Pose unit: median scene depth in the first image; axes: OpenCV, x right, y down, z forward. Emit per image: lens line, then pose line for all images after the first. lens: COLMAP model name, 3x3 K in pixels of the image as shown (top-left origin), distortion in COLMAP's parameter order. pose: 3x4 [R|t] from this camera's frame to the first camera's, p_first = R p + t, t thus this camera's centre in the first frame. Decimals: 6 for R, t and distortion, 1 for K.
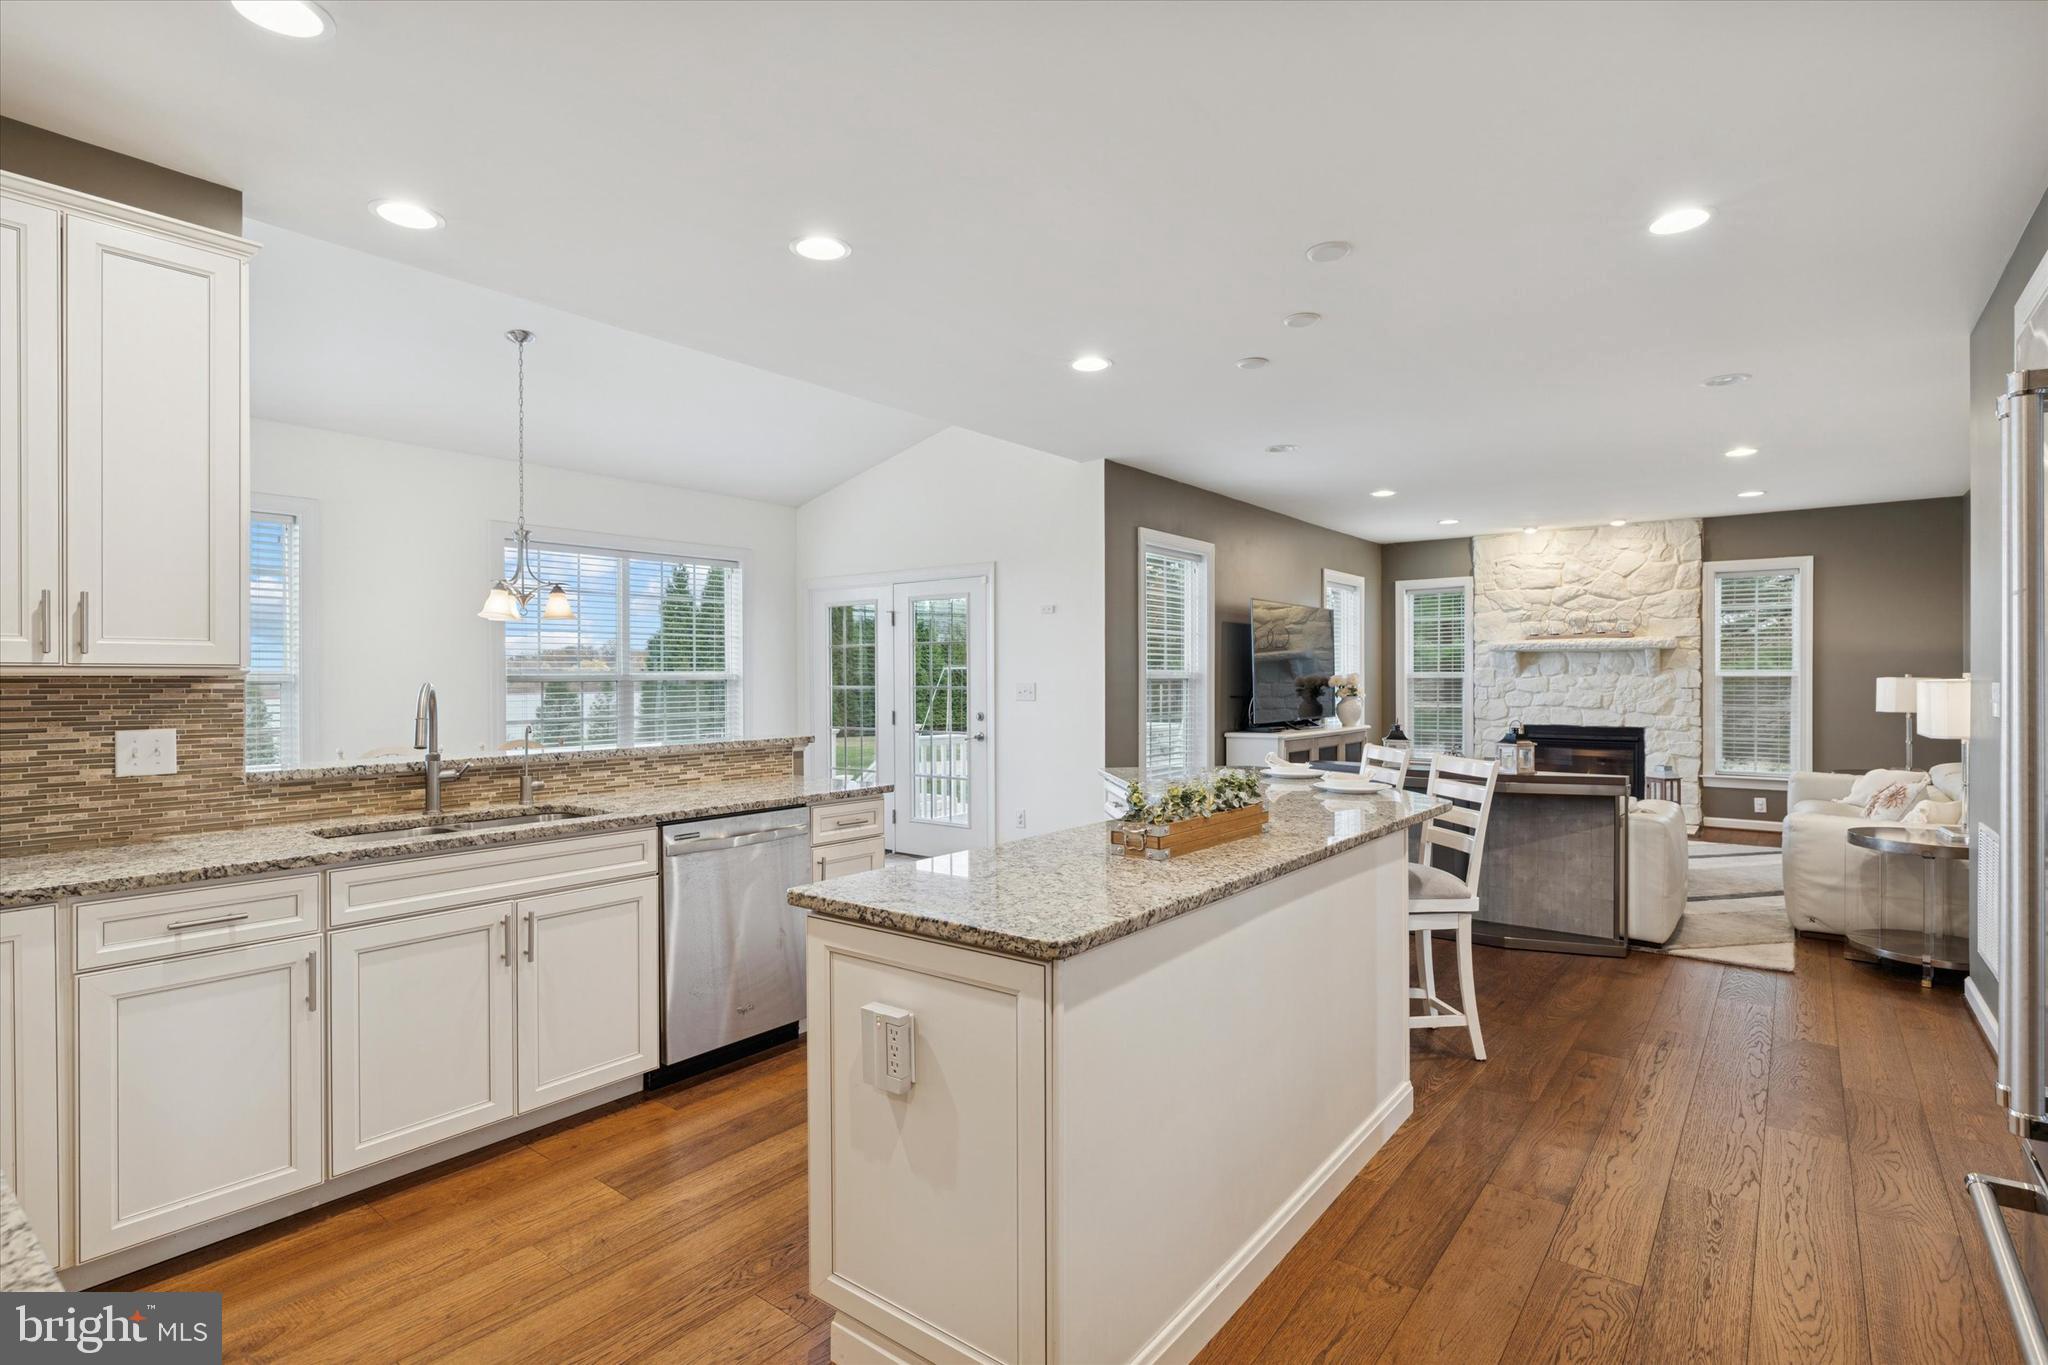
lens RADIAL K [[994.3, 0, 1024.2], [0, 994.3, 671.4], [0, 0, 1]] dist [-0.000153, -0.000003]
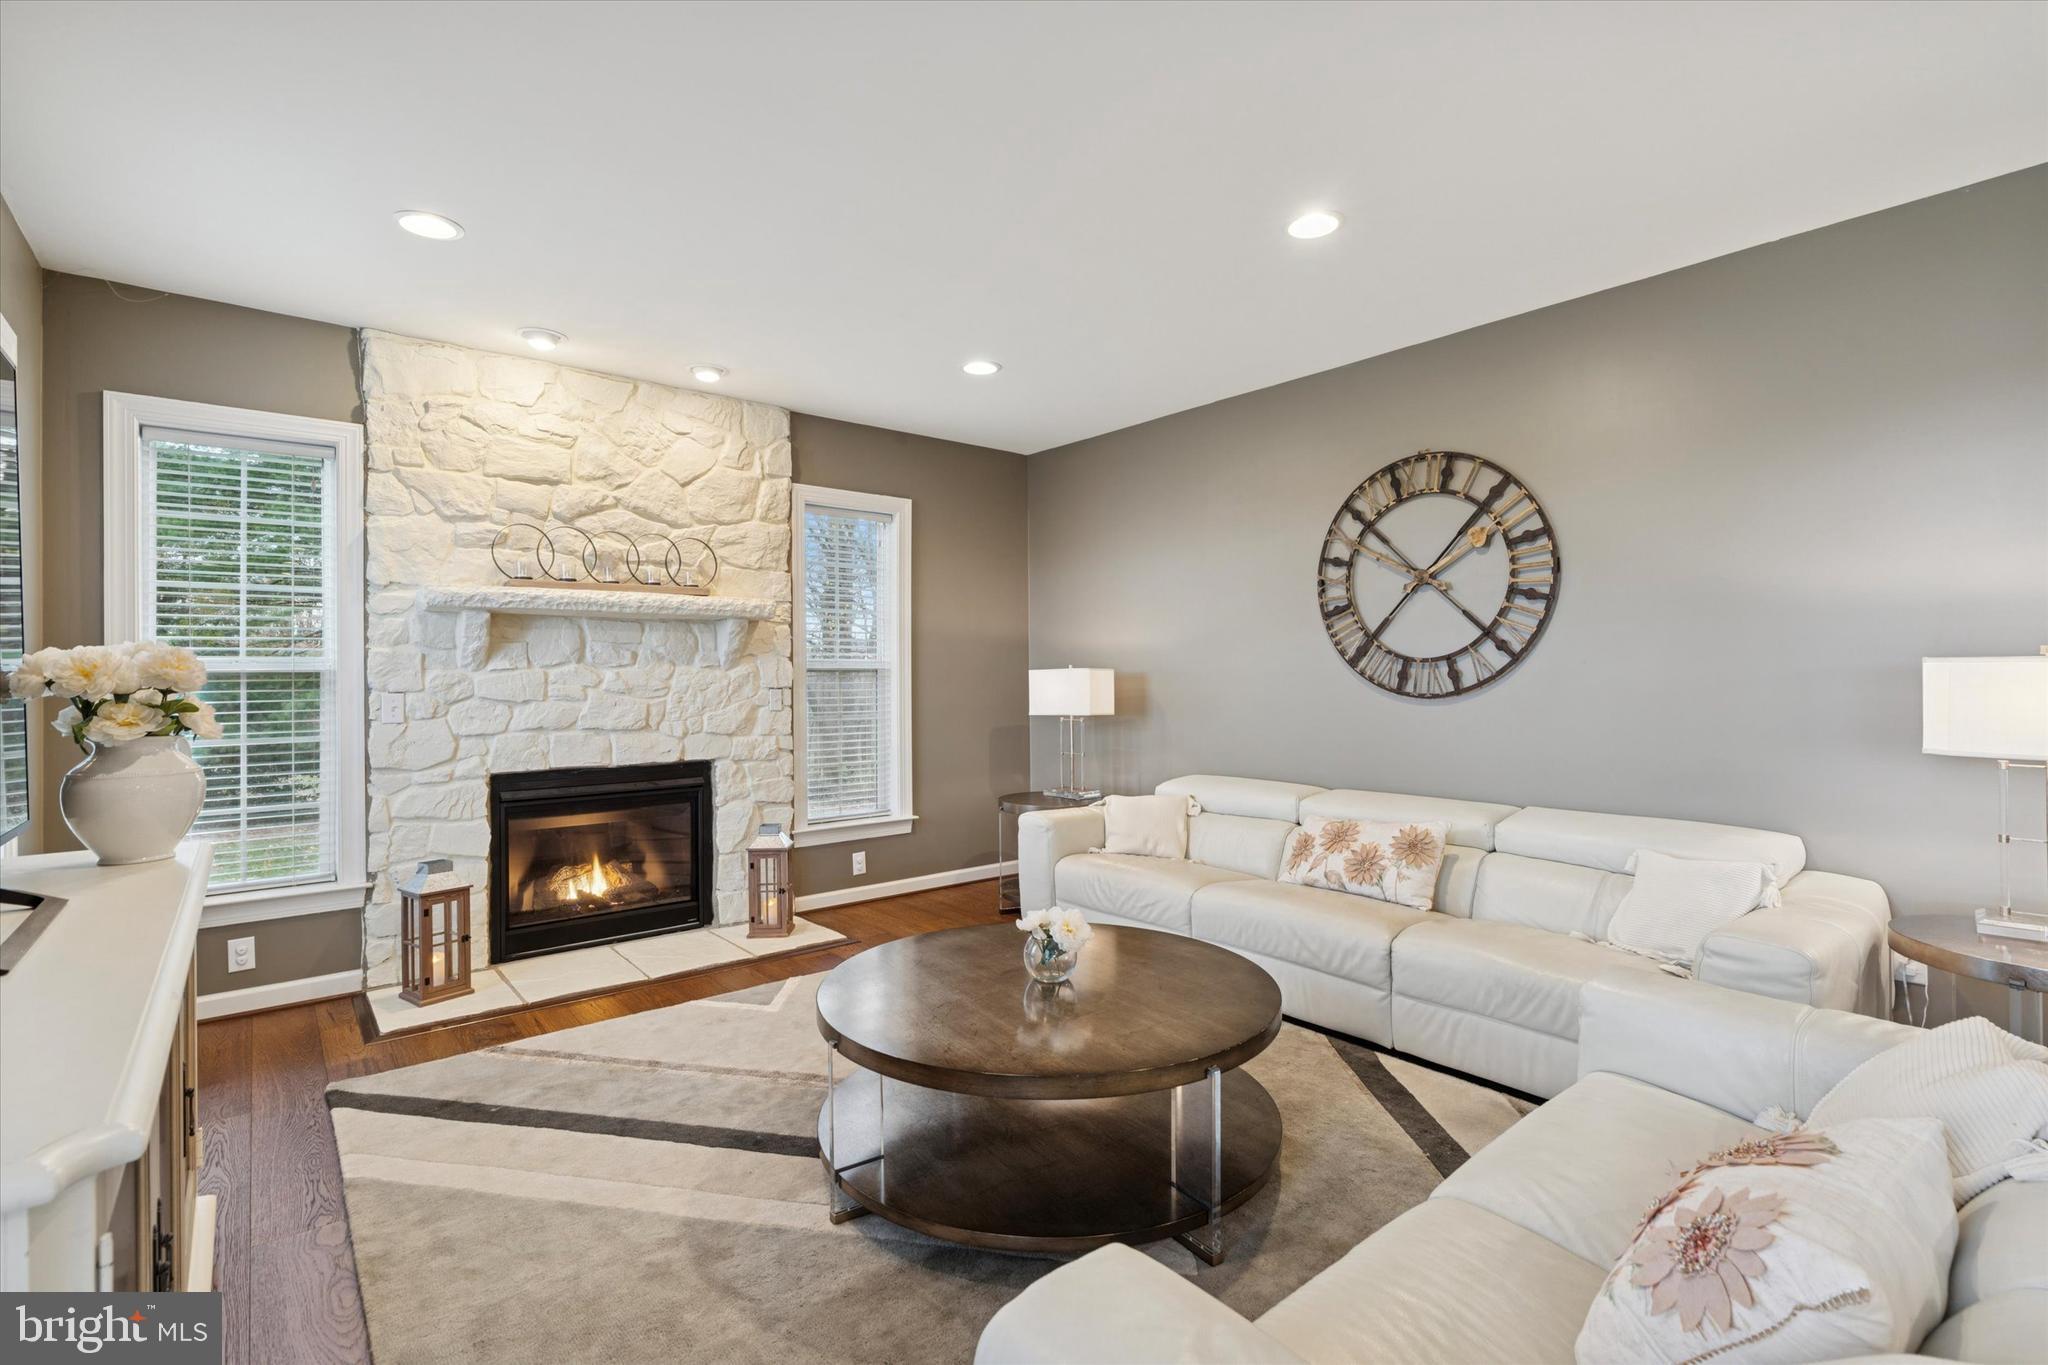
lens RADIAL K [[940.2, 0, 1026.3], [0, 940.2, 679.6], [0, 0, 1]] dist [-0.005443, -0.000385]
pose [[0.210111, 0.000696, 0.977677, 0.142878], [0.002069, 0.999997, -0.001157, 0.012257], [-0.977675, 0.002266, 0.210109, 0.717993]]
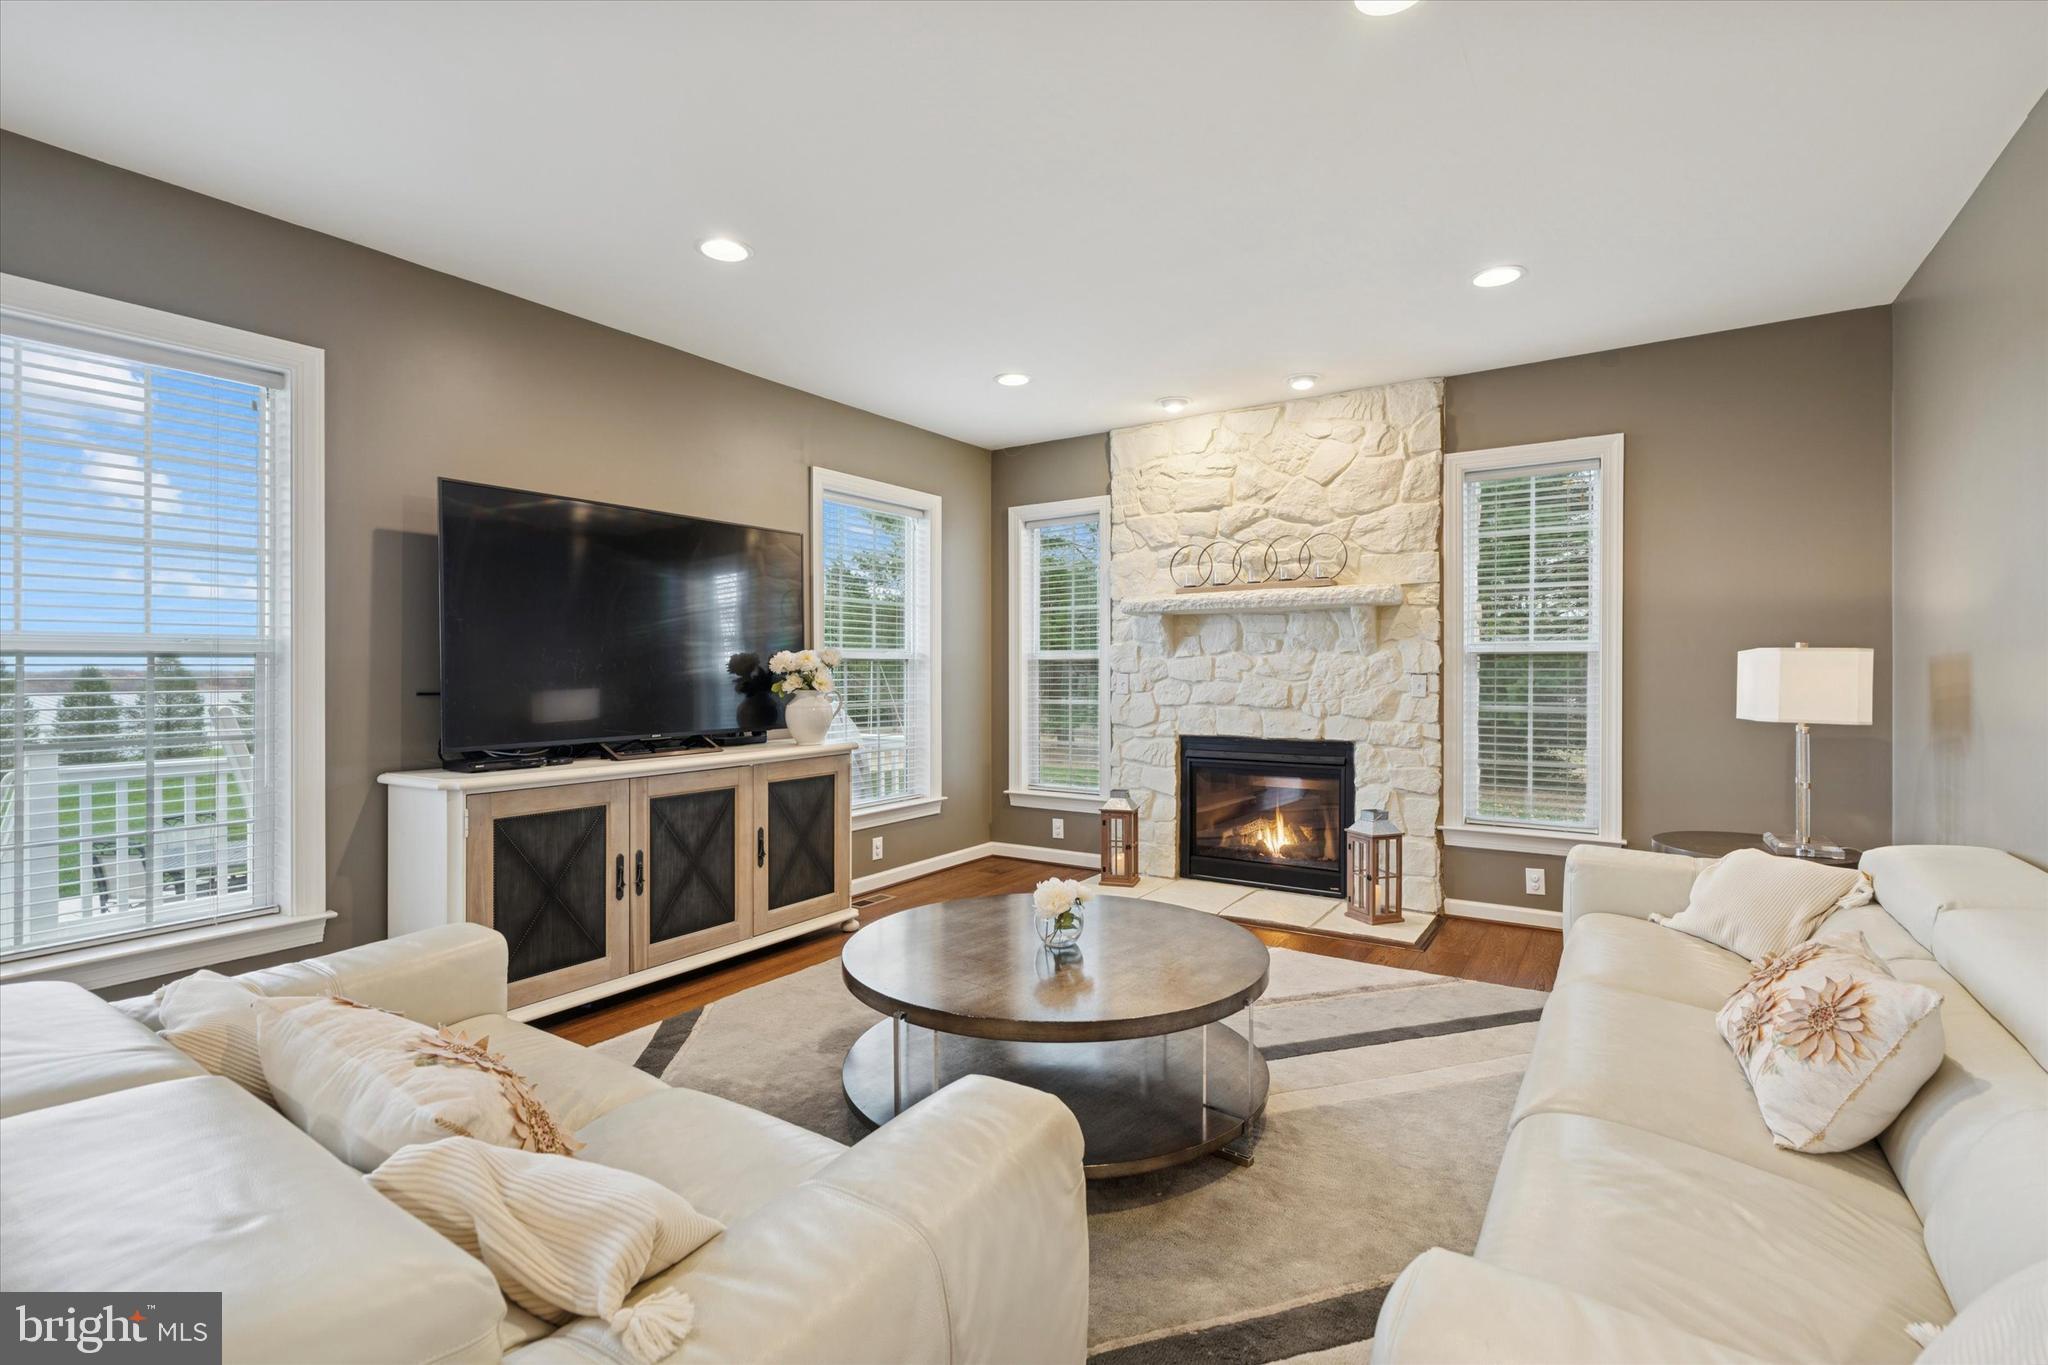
lens RADIAL K [[940.2, 0, 1004.9], [0, 940.2, 666.1], [0, 0, 1]] dist [-0.005443, -0.000385]
pose [[0.997745, -0.002324, 0.067086, 0.383045], [0.002064, 0.999990, 0.003946, 0.009615], [-0.067094, -0.003799, 0.997739, 0.463794]]
